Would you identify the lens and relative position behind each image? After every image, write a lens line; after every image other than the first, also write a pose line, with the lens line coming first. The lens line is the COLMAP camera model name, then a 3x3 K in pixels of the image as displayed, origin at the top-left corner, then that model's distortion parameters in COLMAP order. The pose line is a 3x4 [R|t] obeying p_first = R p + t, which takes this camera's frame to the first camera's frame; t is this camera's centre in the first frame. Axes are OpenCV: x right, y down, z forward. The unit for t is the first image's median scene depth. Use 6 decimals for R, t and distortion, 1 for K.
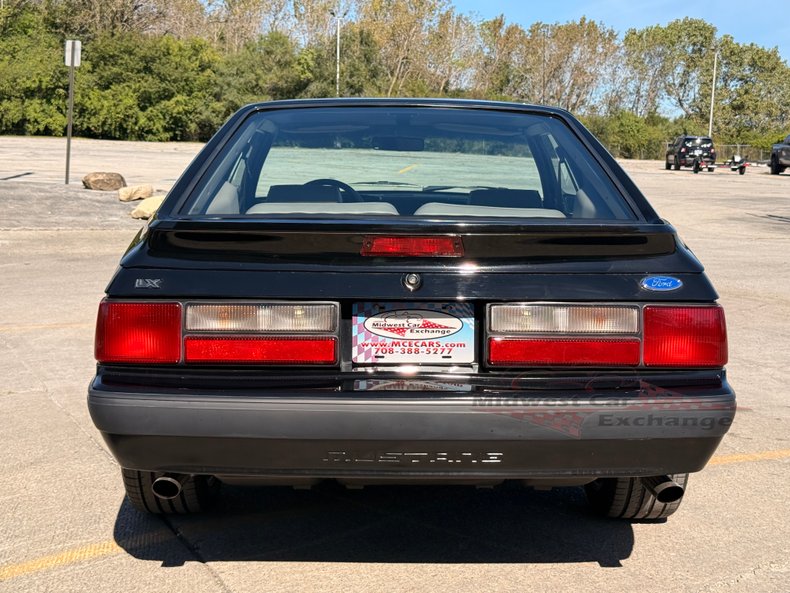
lens RADIAL K [[1207.8, 0, 409.2], [0, 1207.8, 313.3], [0, 0, 1]] dist [0.129581, 0.031887]
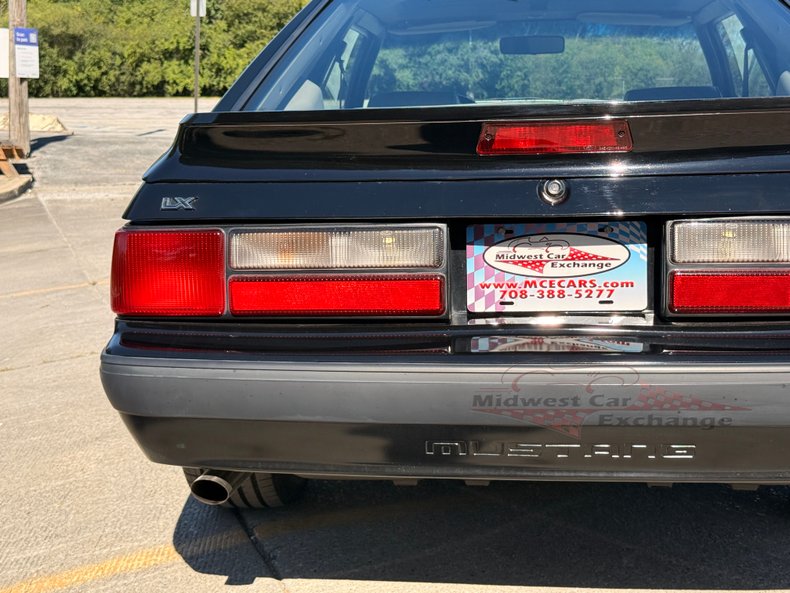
lens RADIAL K [[1200.4, 0, 393.3], [0, 1200.4, 308.2], [0, 0, 1]] dist [0.135551, -0.104475]
pose [[0.991812, -0.013311, -0.127007, -0.001653], [0.017522, 0.999331, 0.032096, 0.015742], [0.126495, -0.034058, 0.991382, 0.309790]]
